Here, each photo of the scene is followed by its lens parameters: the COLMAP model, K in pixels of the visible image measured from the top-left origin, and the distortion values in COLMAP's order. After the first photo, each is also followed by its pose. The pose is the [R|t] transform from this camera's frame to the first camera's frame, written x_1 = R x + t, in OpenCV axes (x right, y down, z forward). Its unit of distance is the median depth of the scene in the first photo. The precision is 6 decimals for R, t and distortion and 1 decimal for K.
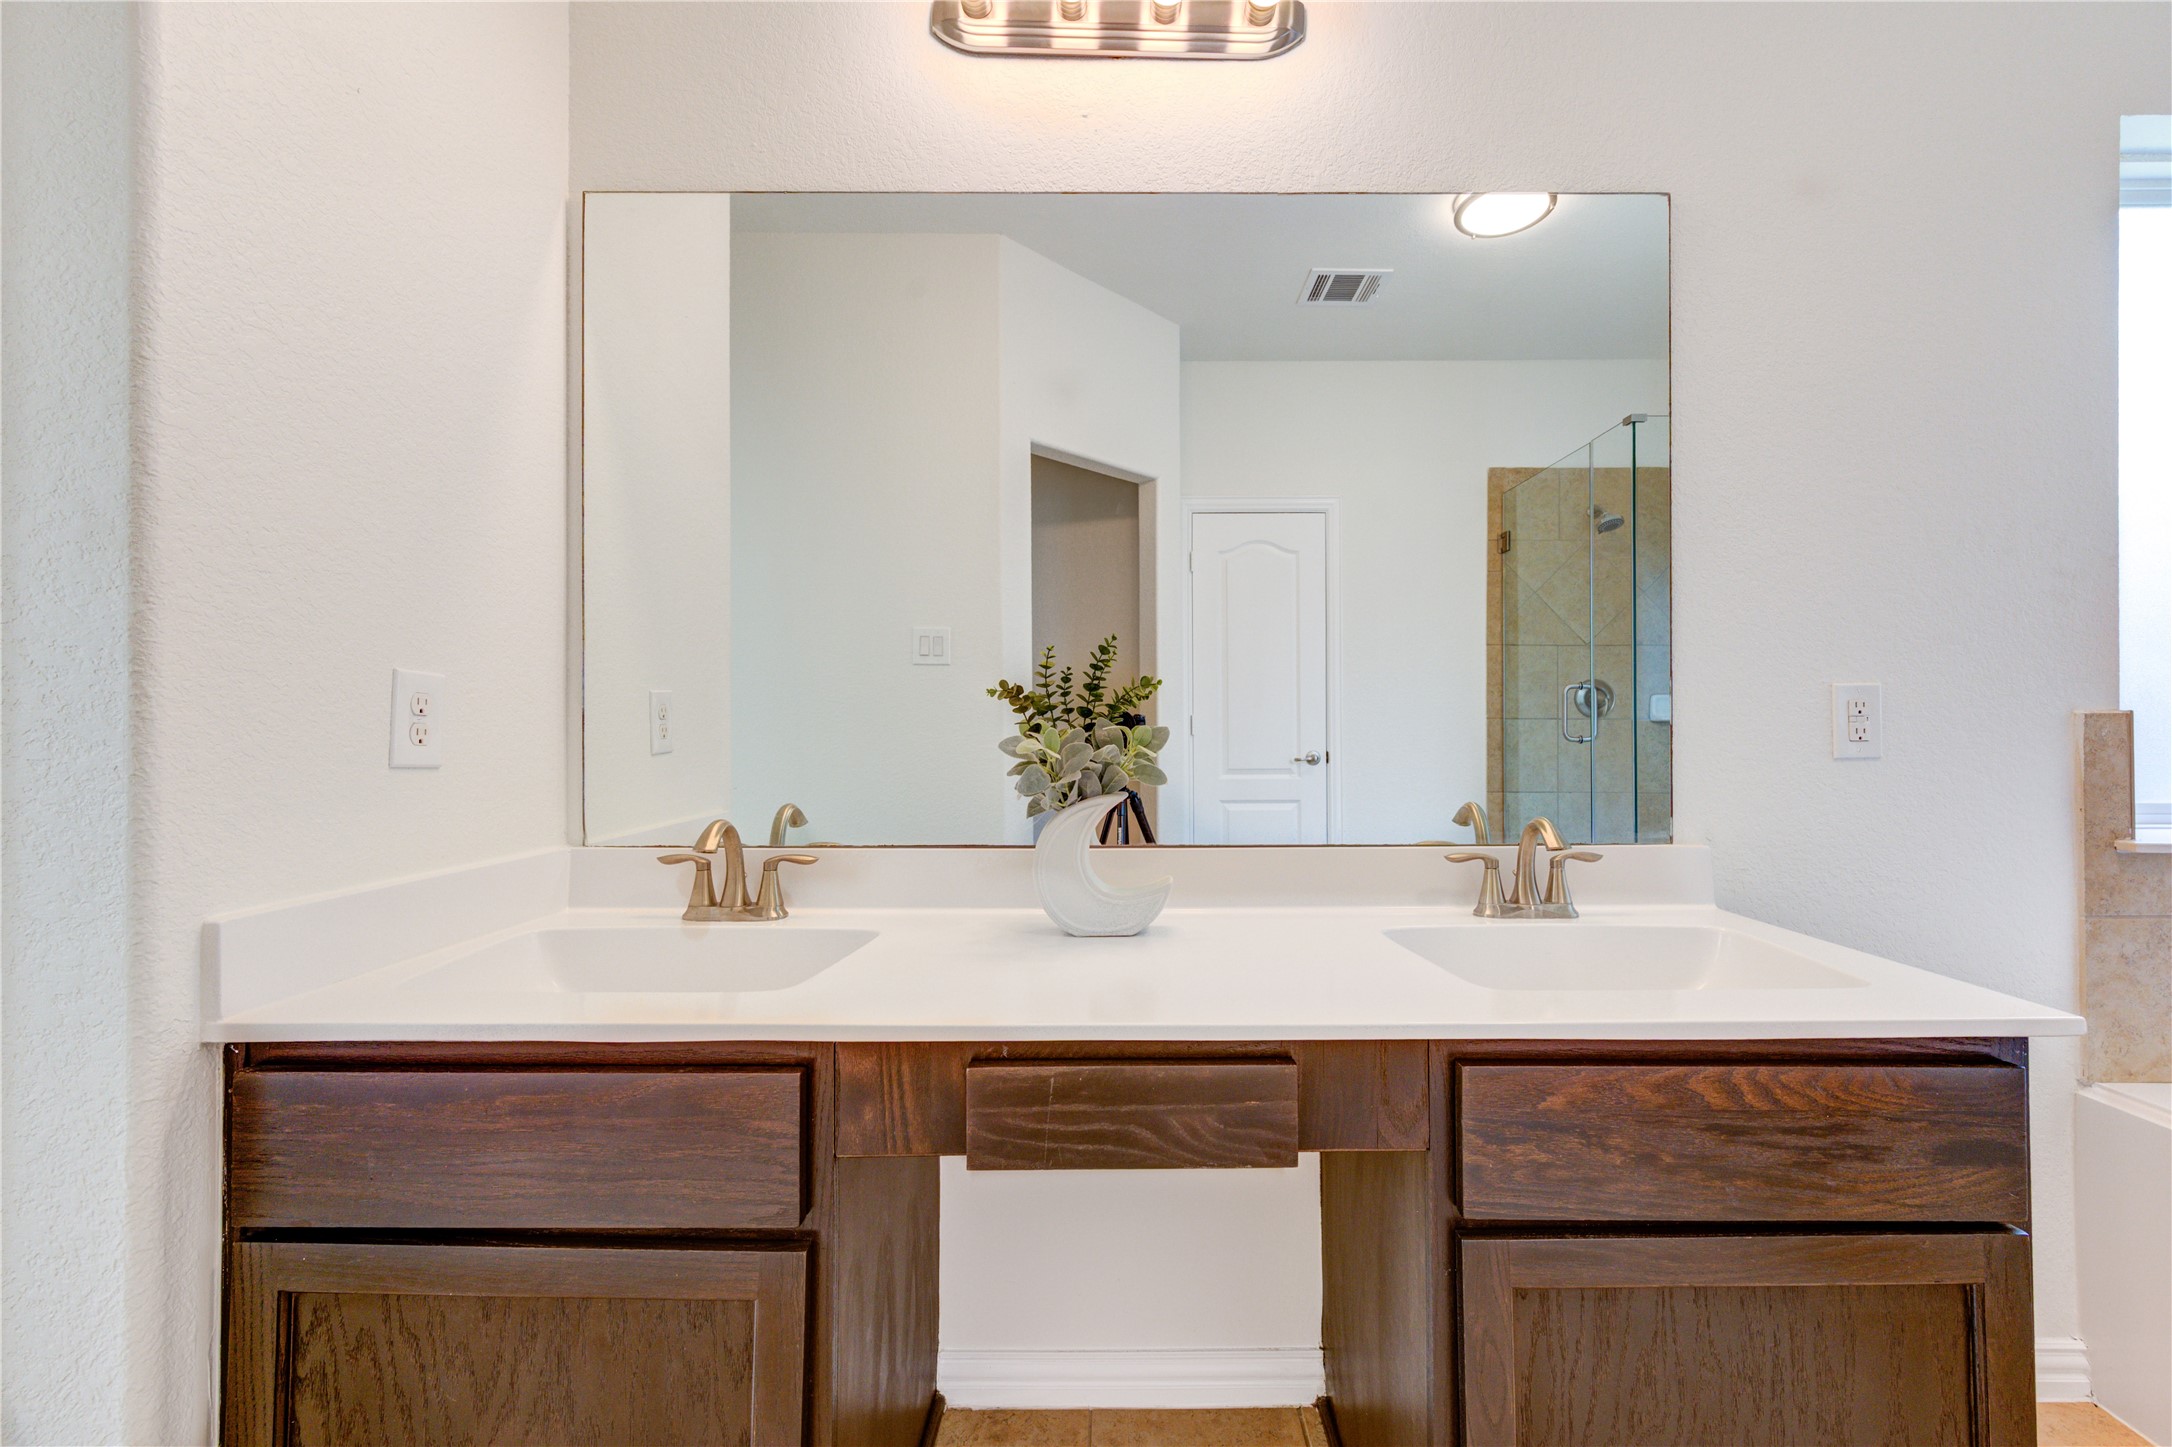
lens RADIAL K [[845.2, 0, 1094.9], [0, 845.2, 724.5], [0, 0, 1]] dist [0.005375, -0.000063]
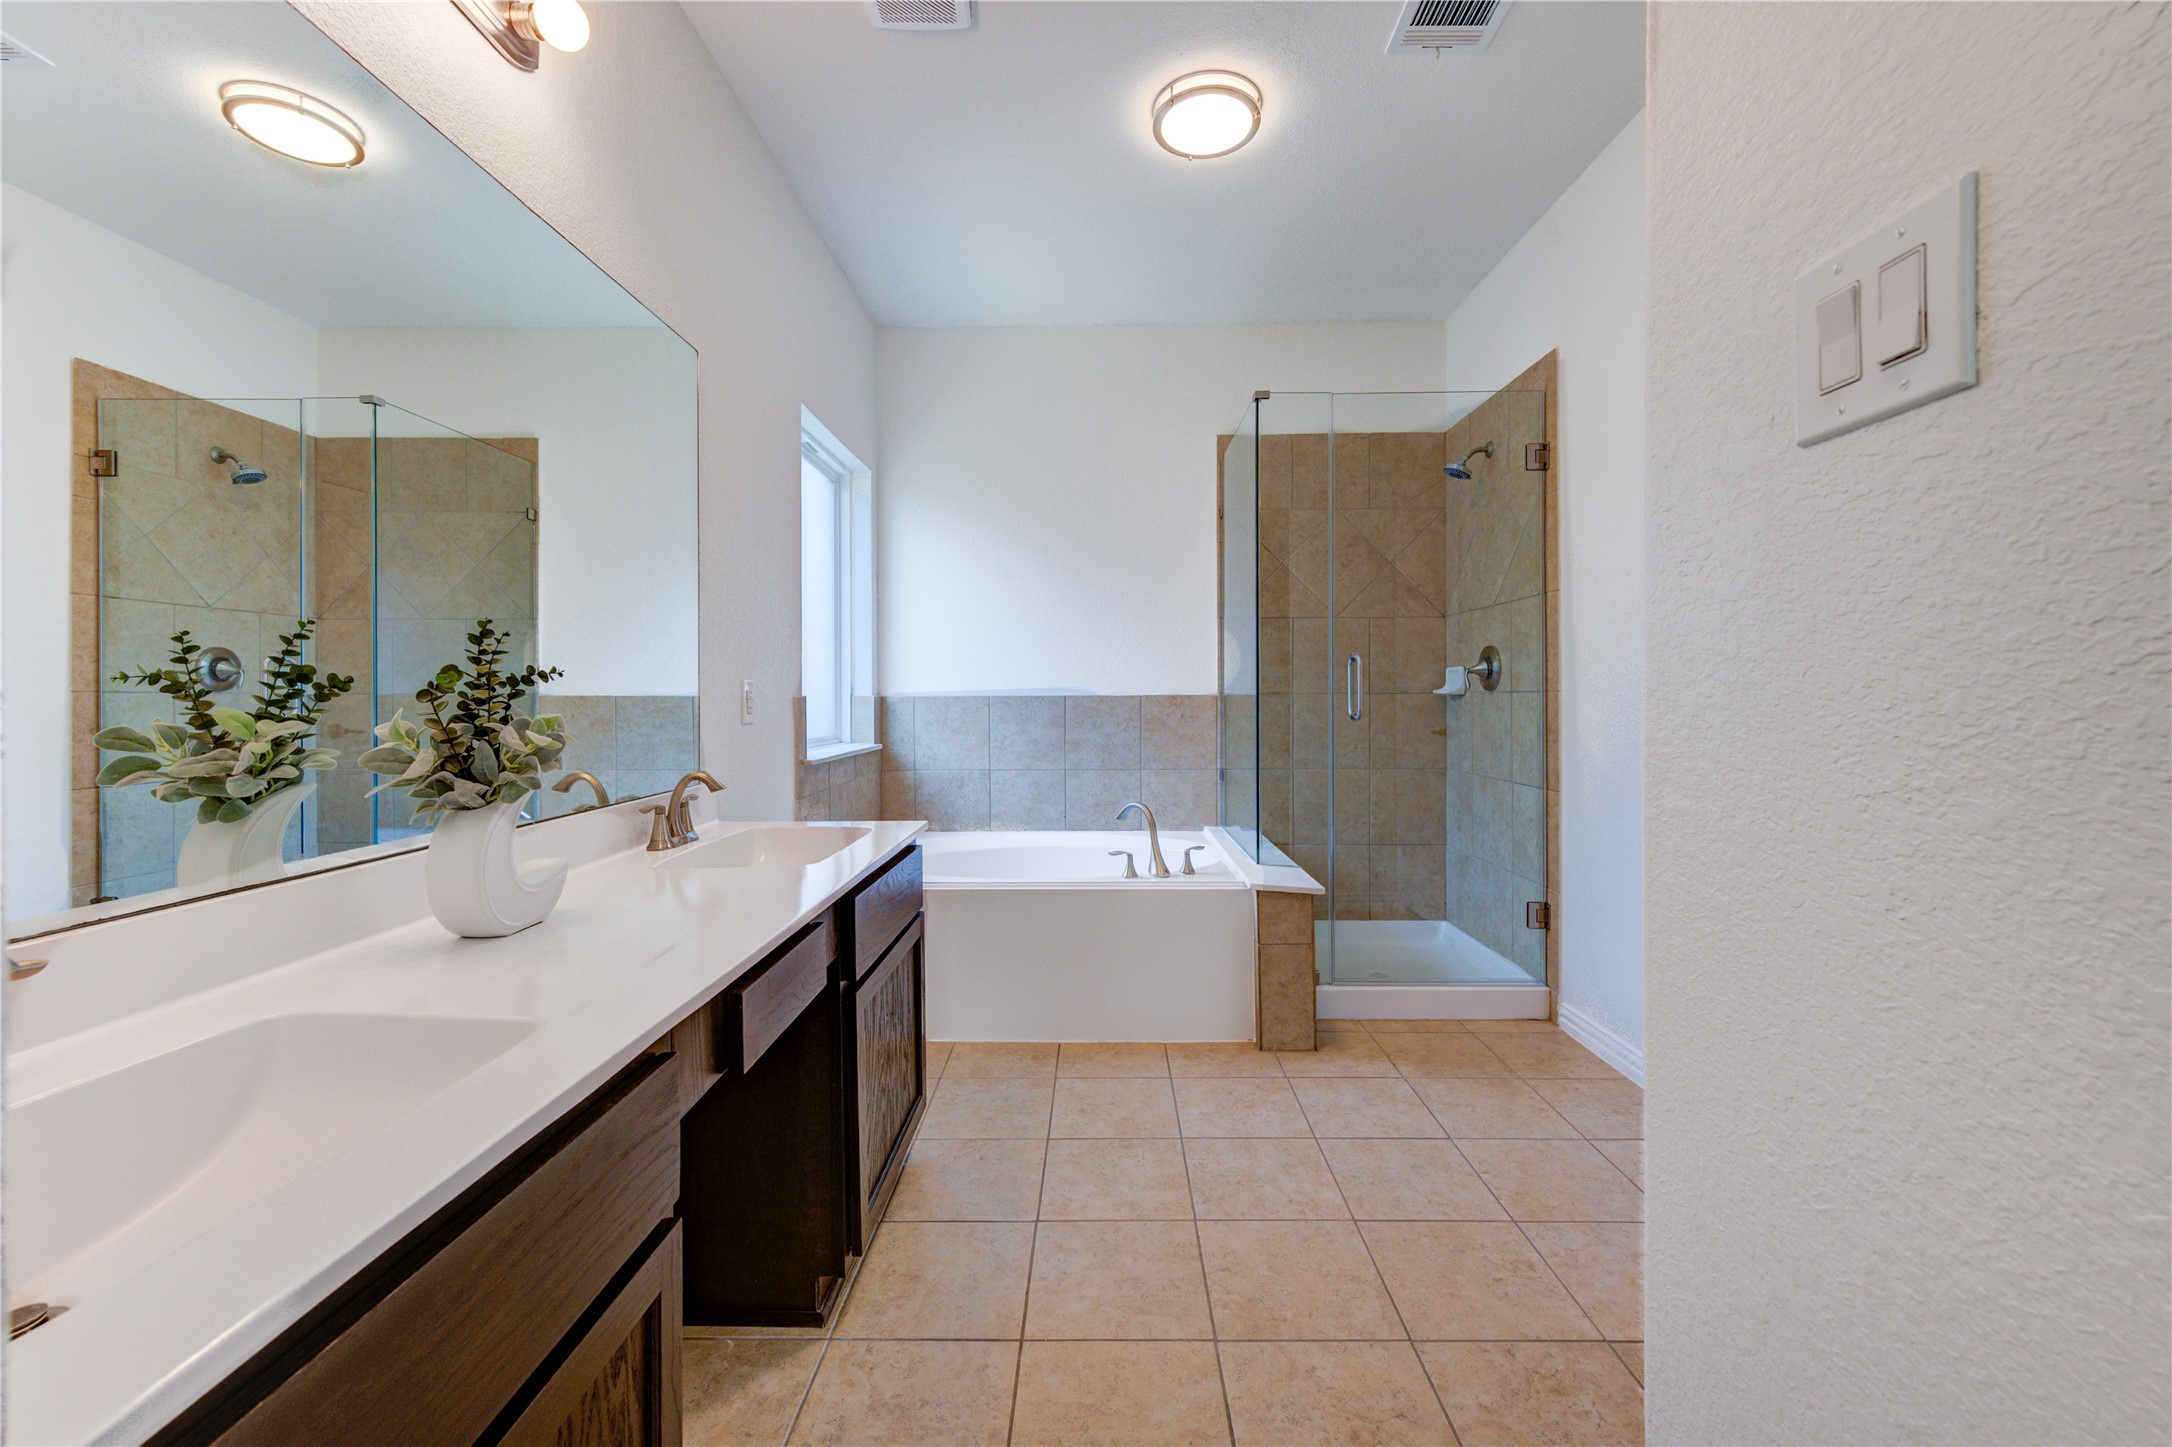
lens RADIAL K [[857.7, 0, 1073.1], [0, 857.7, 701.6], [0, 0, 1]] dist [0.001337, 0.000176]
pose [[0.032235, -0.008023, 0.999448, -0.325920], [-0.001424, 0.999966, 0.008074, -0.007262], [-0.999479, -0.001684, 0.032222, 0.111812]]
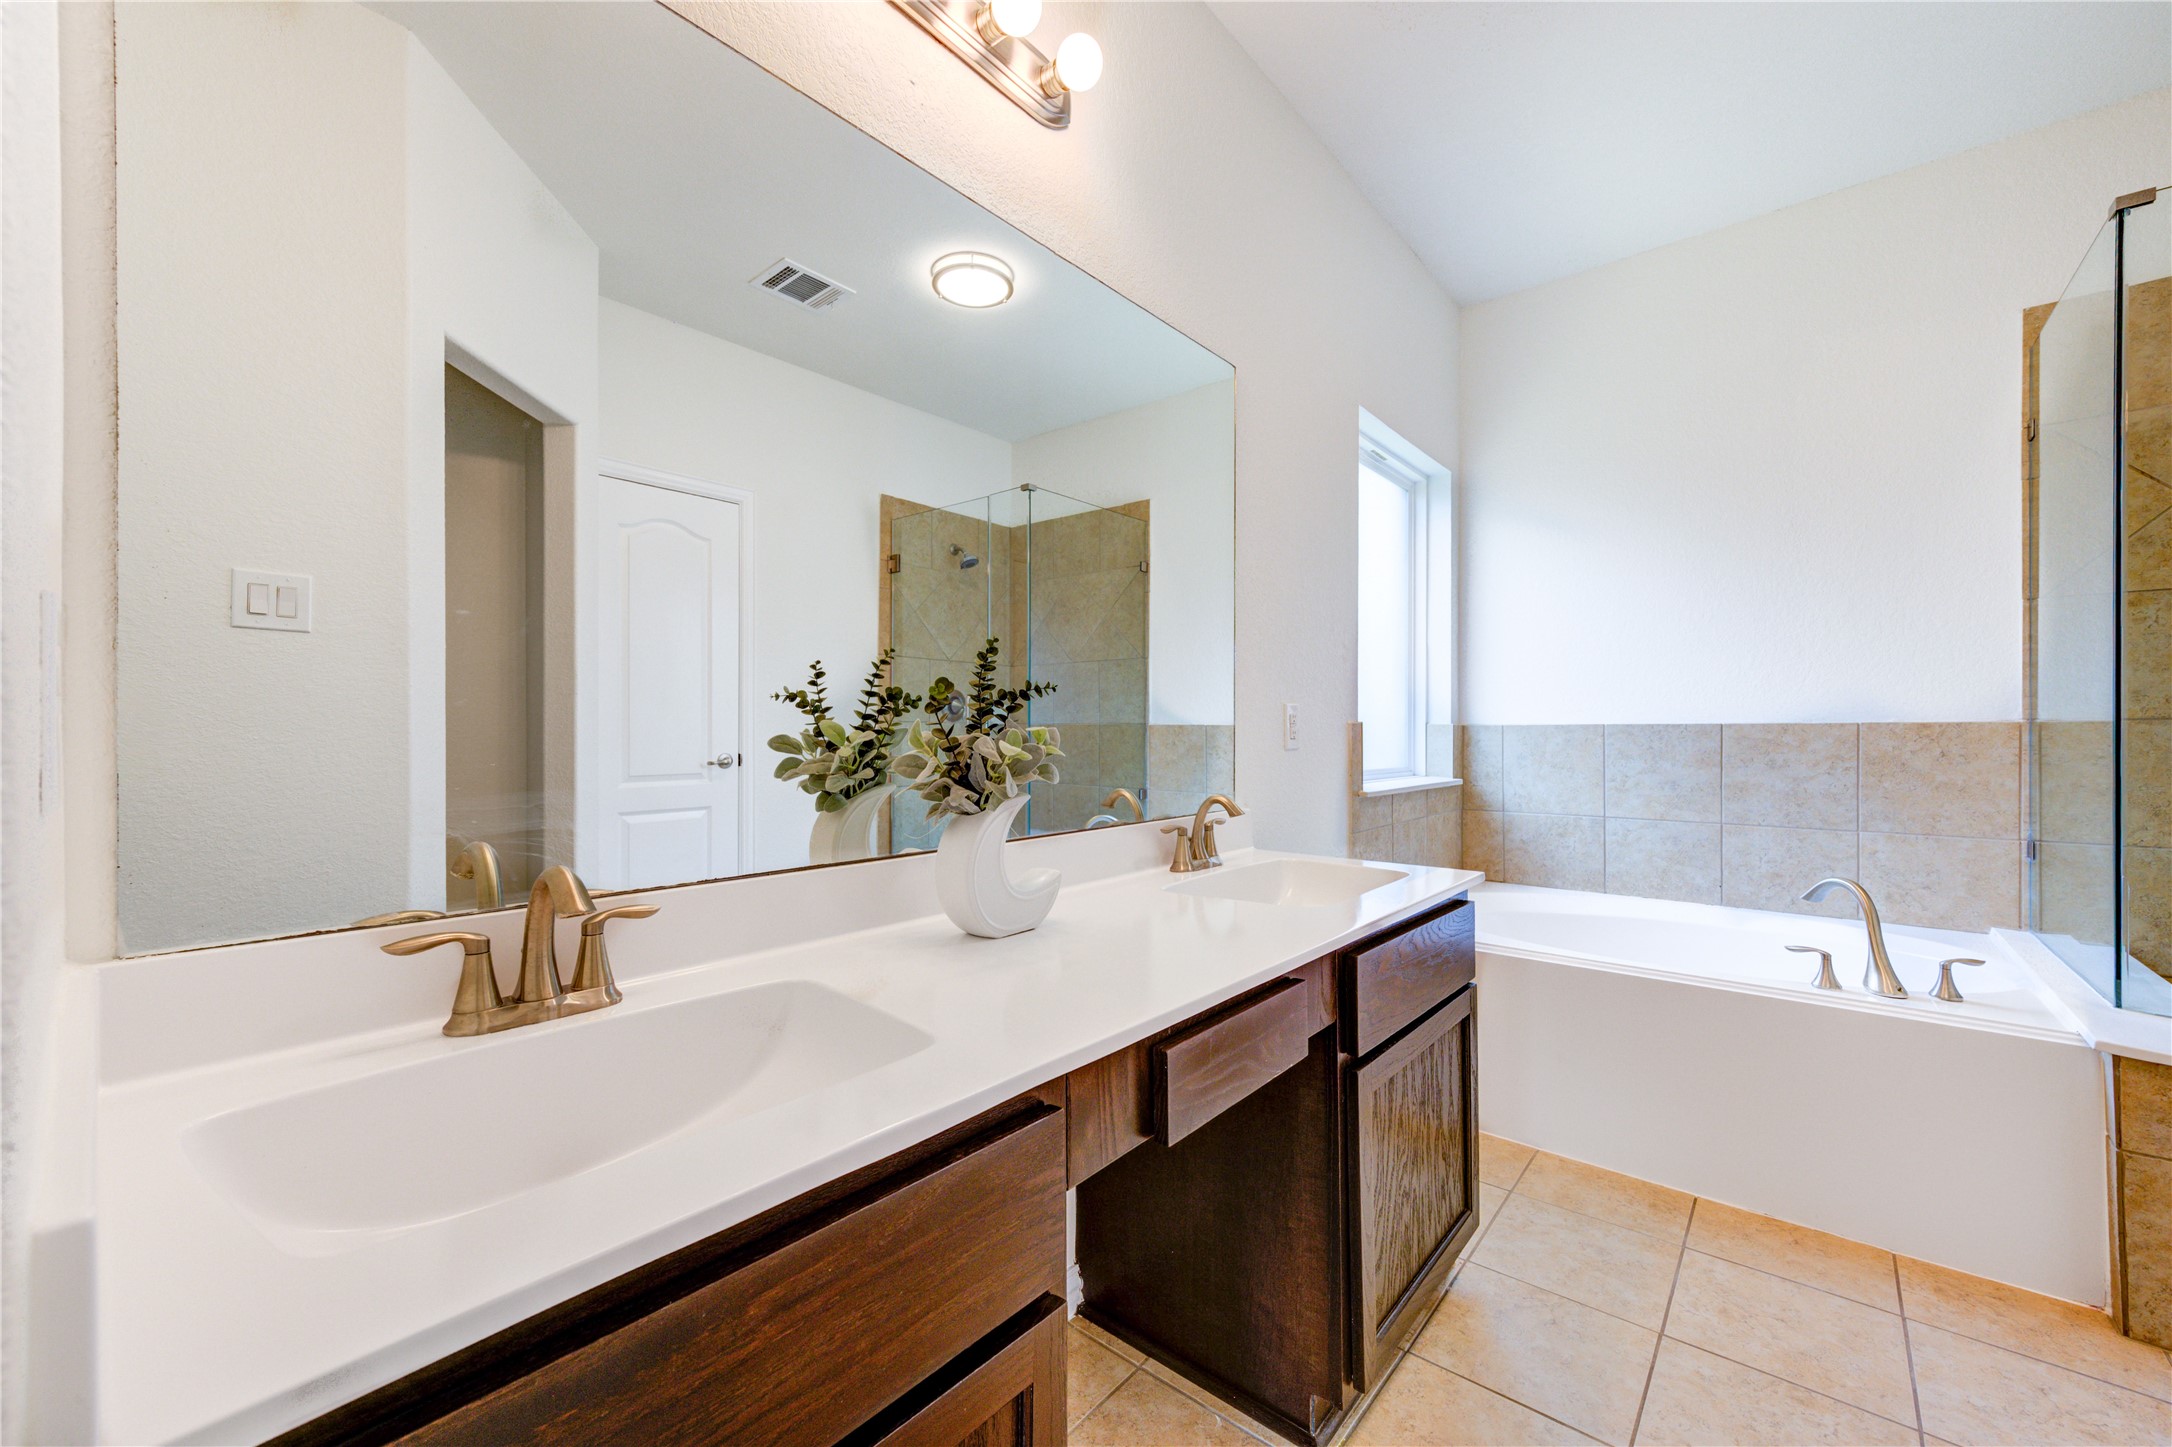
lens RADIAL K [[846.6, 0, 1088.4], [0, 846.6, 731.0], [0, 0, 1]] dist [0.000890, 0.000241]
pose [[0.650066, 0.001111, 0.759877, -0.239433], [-0.005199, 0.999982, 0.002985, 0.001196], [-0.759860, -0.005891, 0.650060, 0.092029]]
